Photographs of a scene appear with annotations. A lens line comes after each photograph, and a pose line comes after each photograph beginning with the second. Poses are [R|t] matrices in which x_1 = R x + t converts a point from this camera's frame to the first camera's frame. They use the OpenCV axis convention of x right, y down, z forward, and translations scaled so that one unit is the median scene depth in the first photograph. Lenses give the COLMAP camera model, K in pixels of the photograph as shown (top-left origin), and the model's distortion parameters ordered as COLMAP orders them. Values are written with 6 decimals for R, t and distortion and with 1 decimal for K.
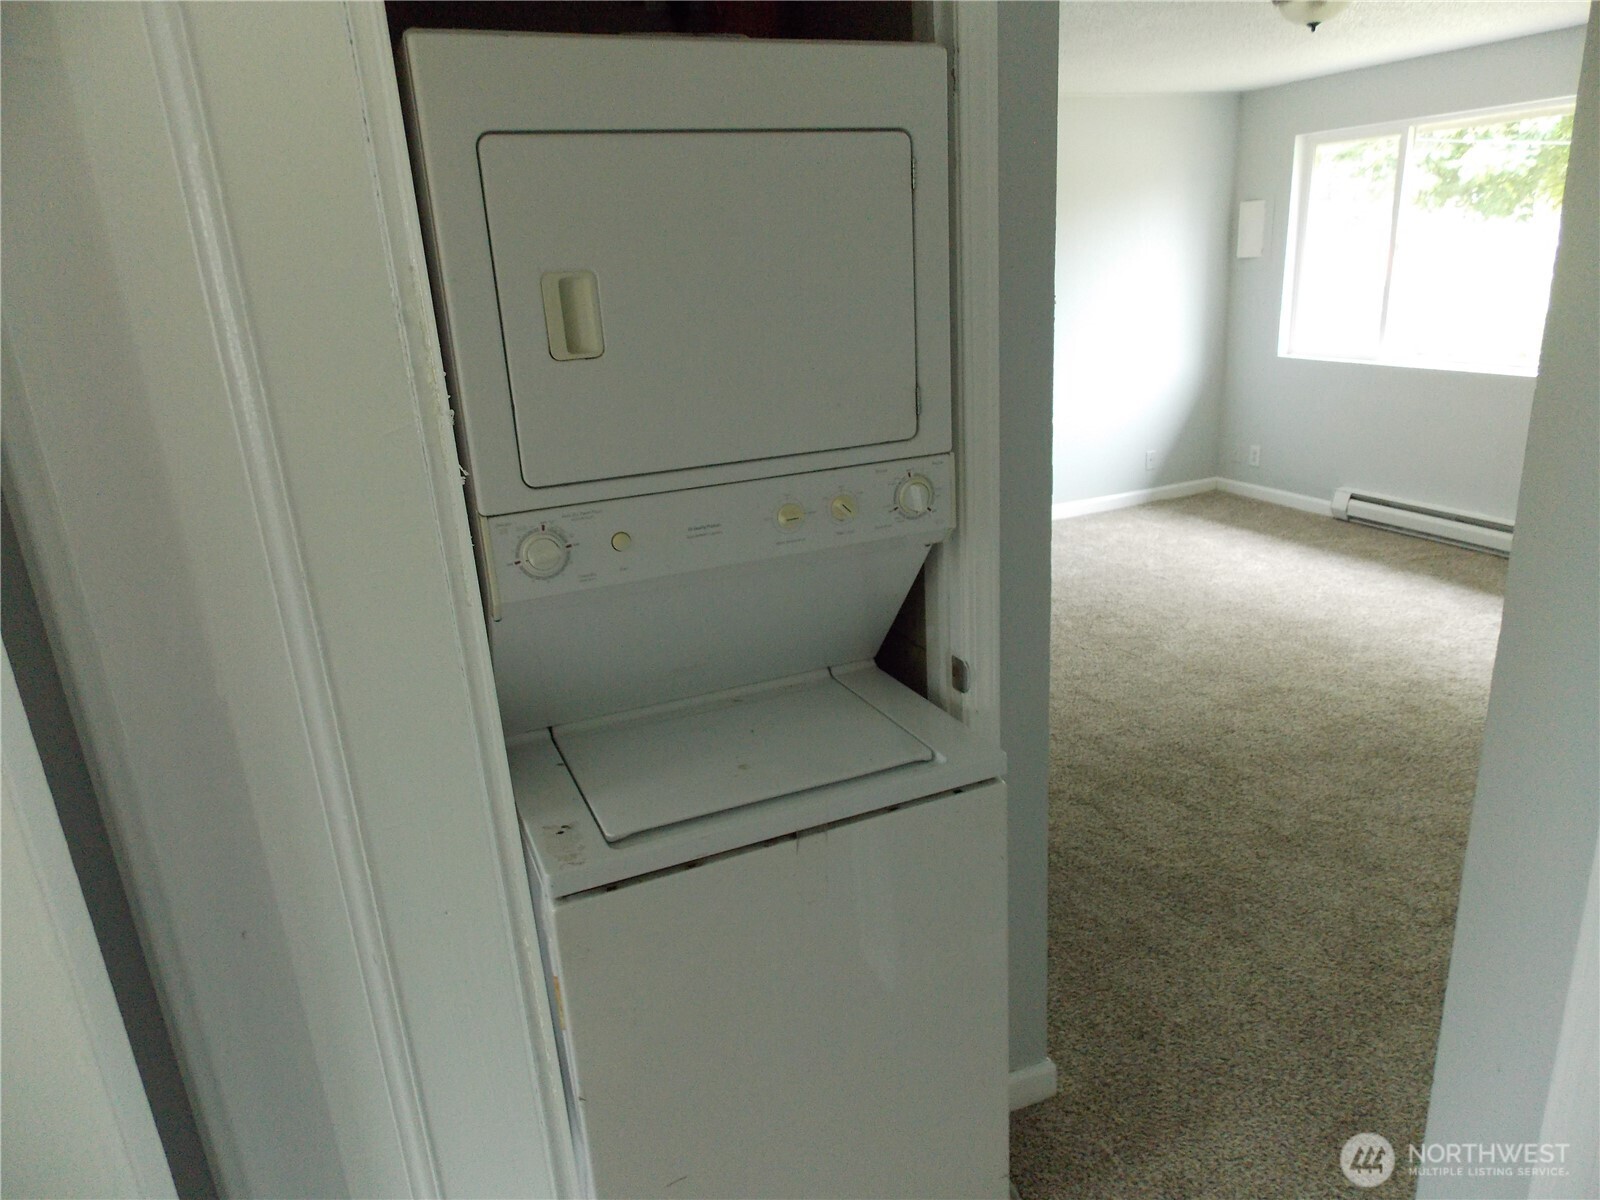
lens RADIAL K [[1058.4, 0, 795.8], [0, 1058.4, 589.9], [0, 0, 1]] dist [0.004984, -0.003574]
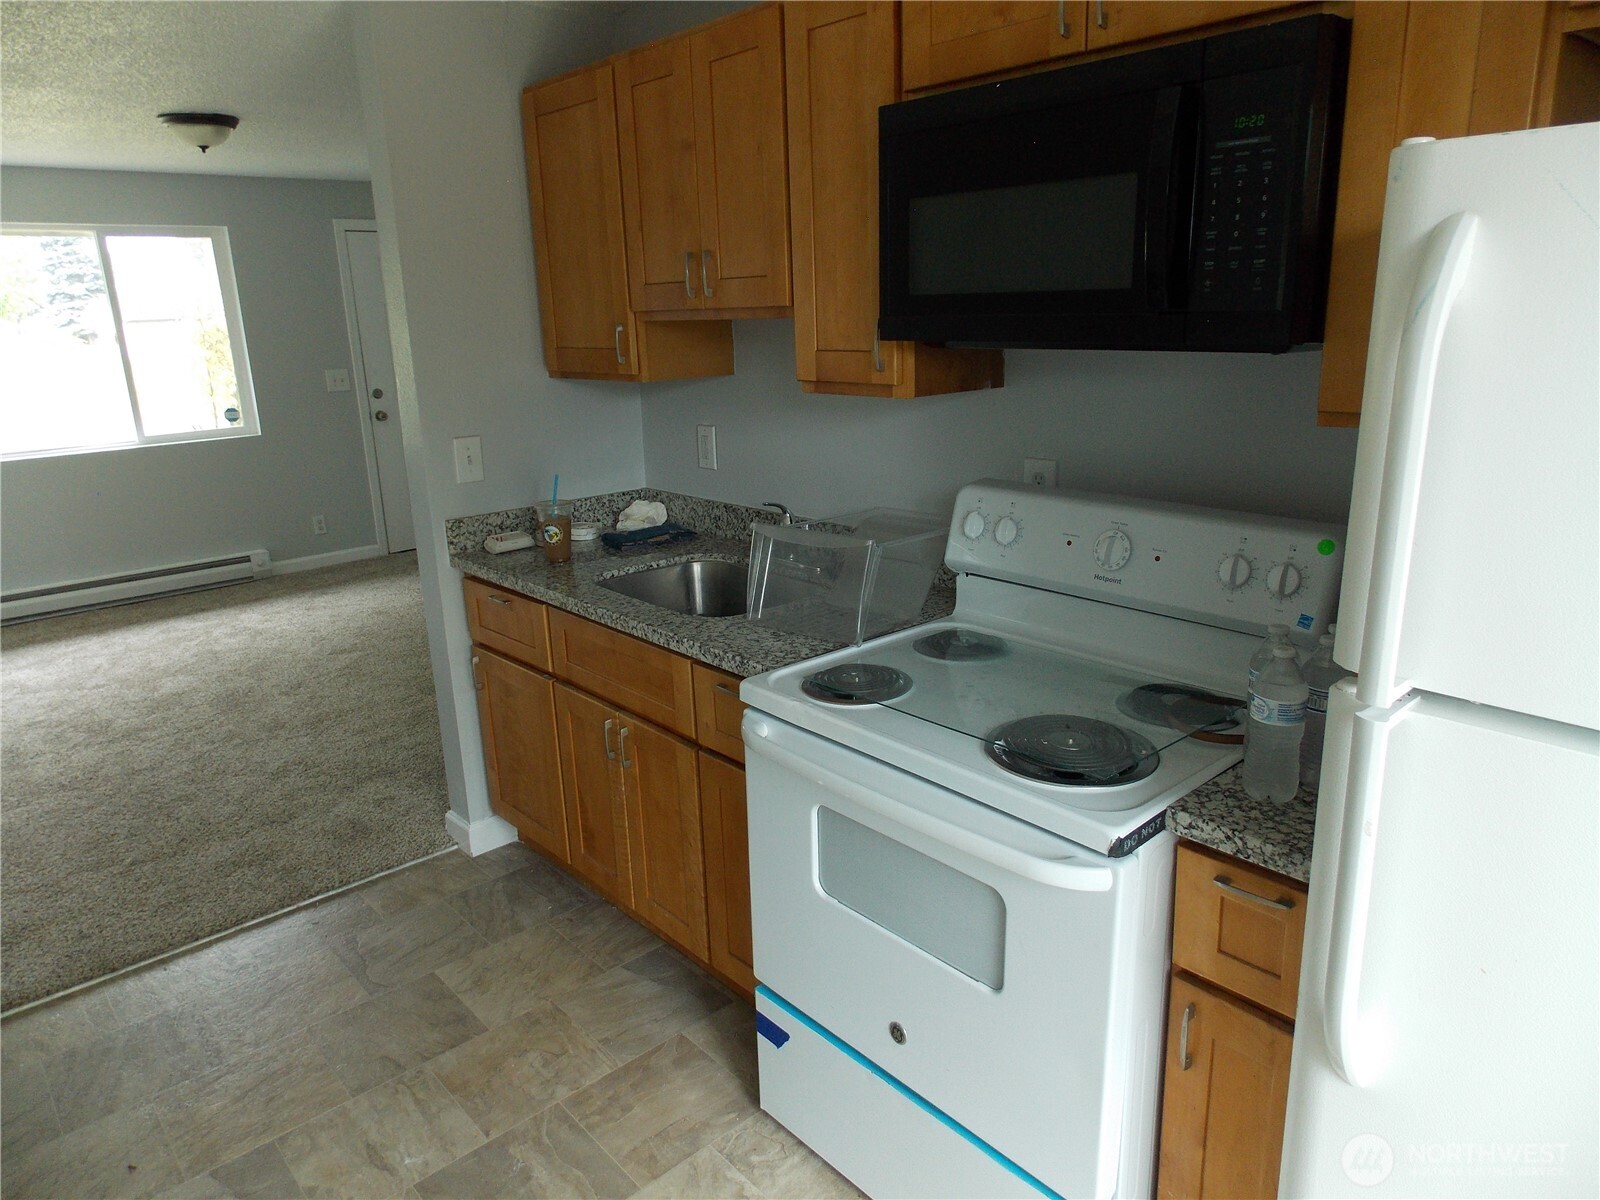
lens RADIAL K [[1066.0, 0, 797.6], [0, 1066.0, 592.4], [0, 0, 1]] dist [0.004859, -0.001170]
pose [[-0.300922, -0.185146, 0.935503, -0.745986], [0.340668, 0.895376, 0.286787, -0.142094], [-0.890725, 0.404996, -0.206366, 0.641290]]
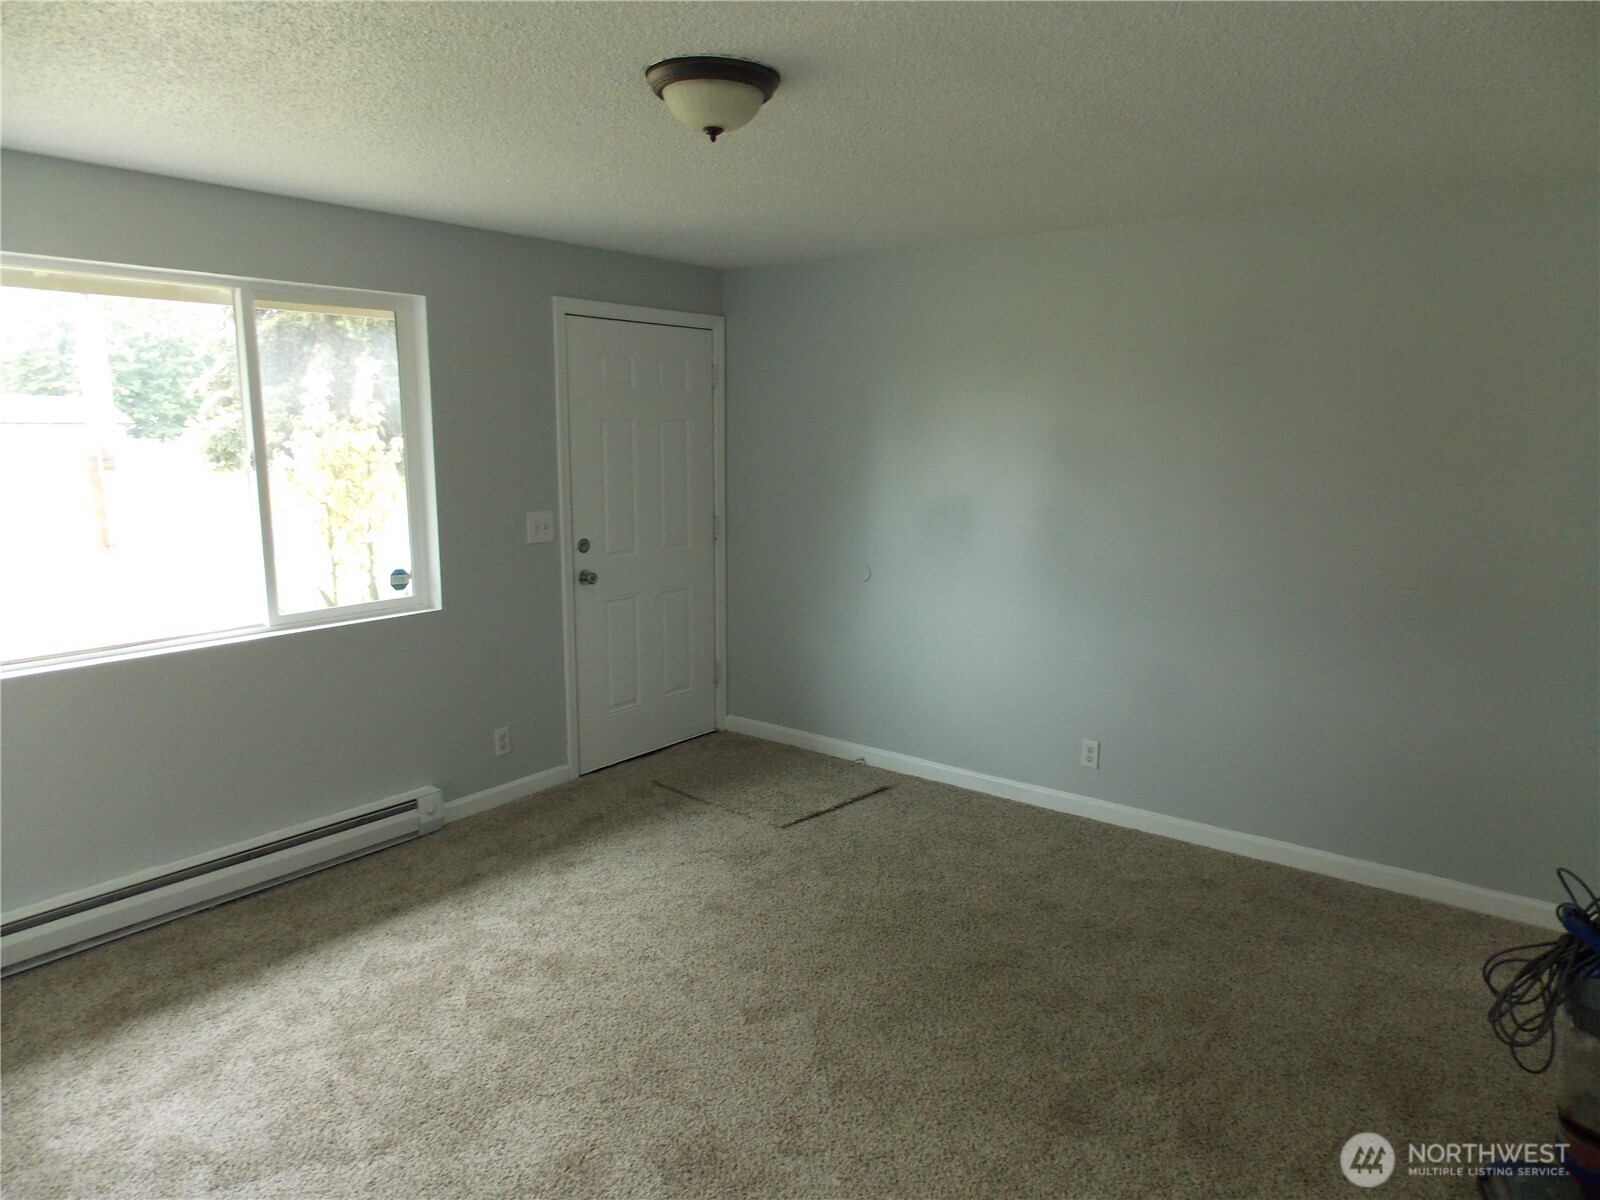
lens RADIAL K [[1058.4, 0, 795.8], [0, 1058.4, 589.9], [0, 0, 1]] dist [0.004984, -0.003574]
pose [[-0.466536, -0.077784, 0.881076, -0.109000], [0.297319, 0.924371, 0.239039, -0.309847], [-0.833034, 0.373481, -0.408125, 1.012837]]
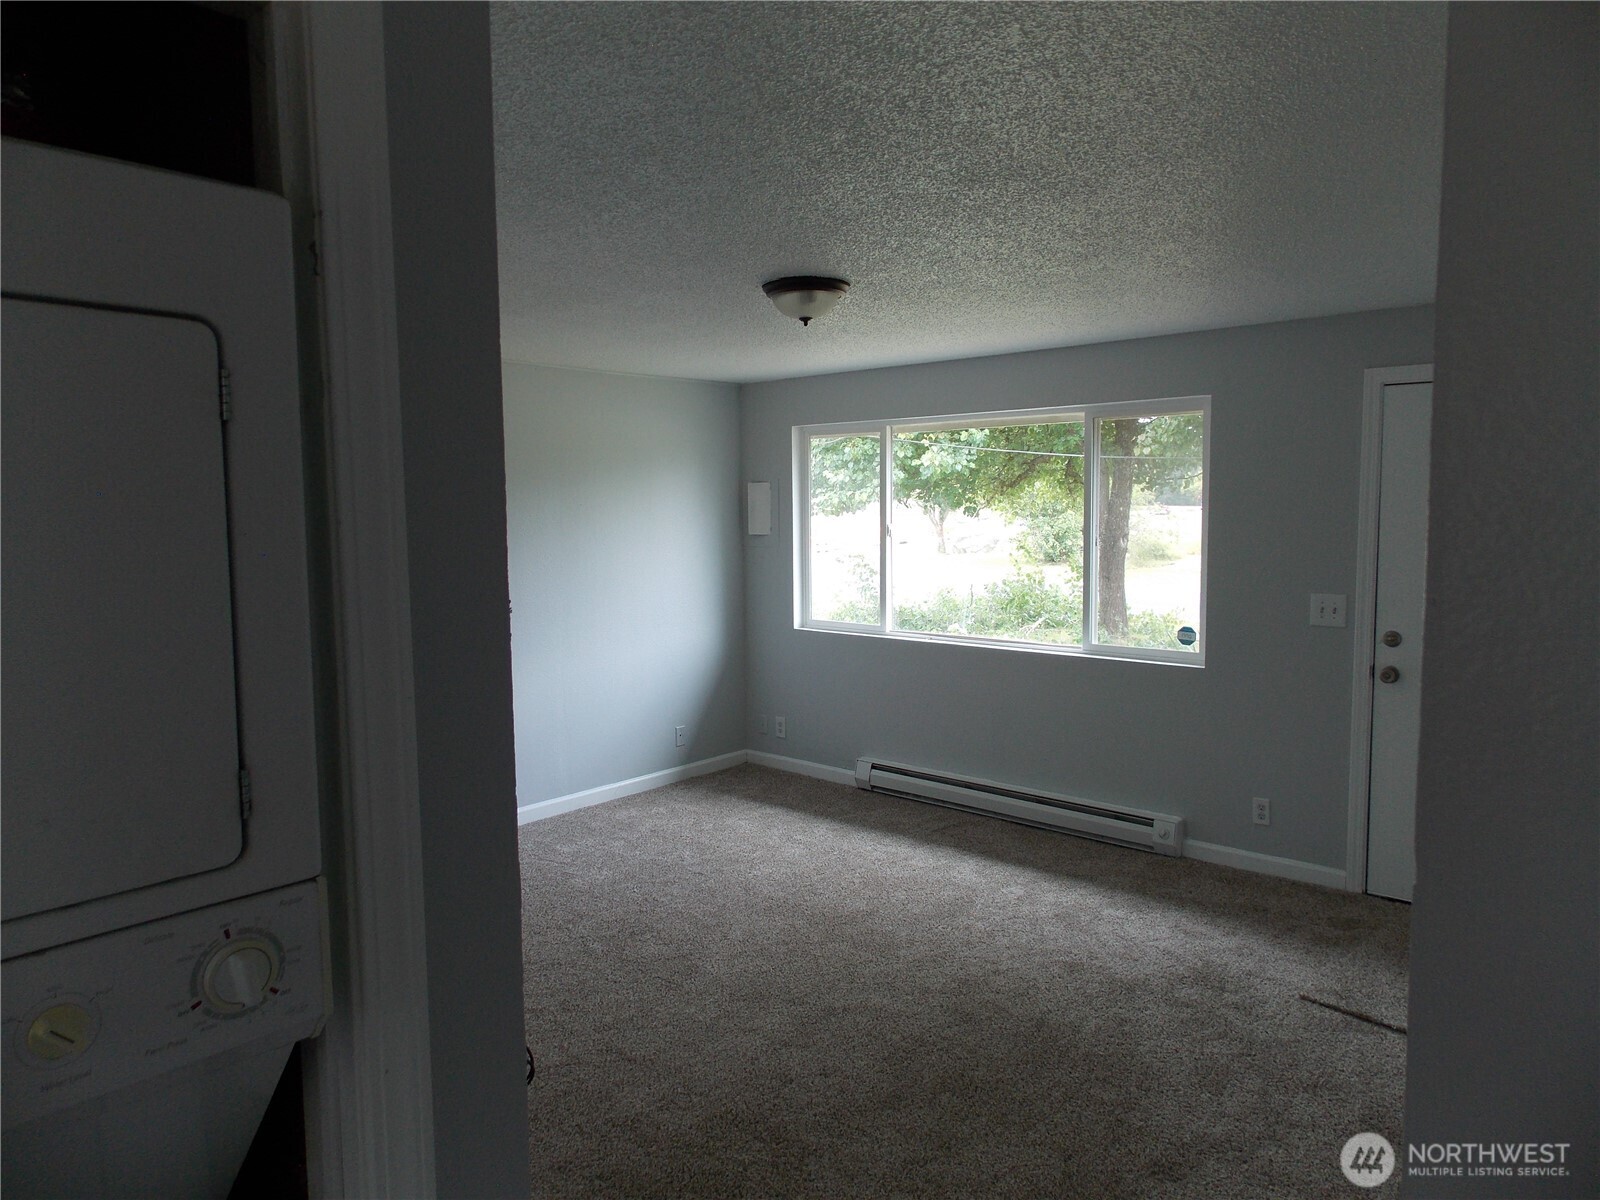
lens RADIAL K [[1058.4, 0, 795.8], [0, 1058.4, 589.9], [0, 0, 1]] dist [0.004984, -0.003574]
pose [[0.909808, 0.014112, 0.414789, 0.049440], [0.085279, 0.971739, -0.220114, -0.046465], [-0.406173, 0.235634, 0.882893, 0.131453]]
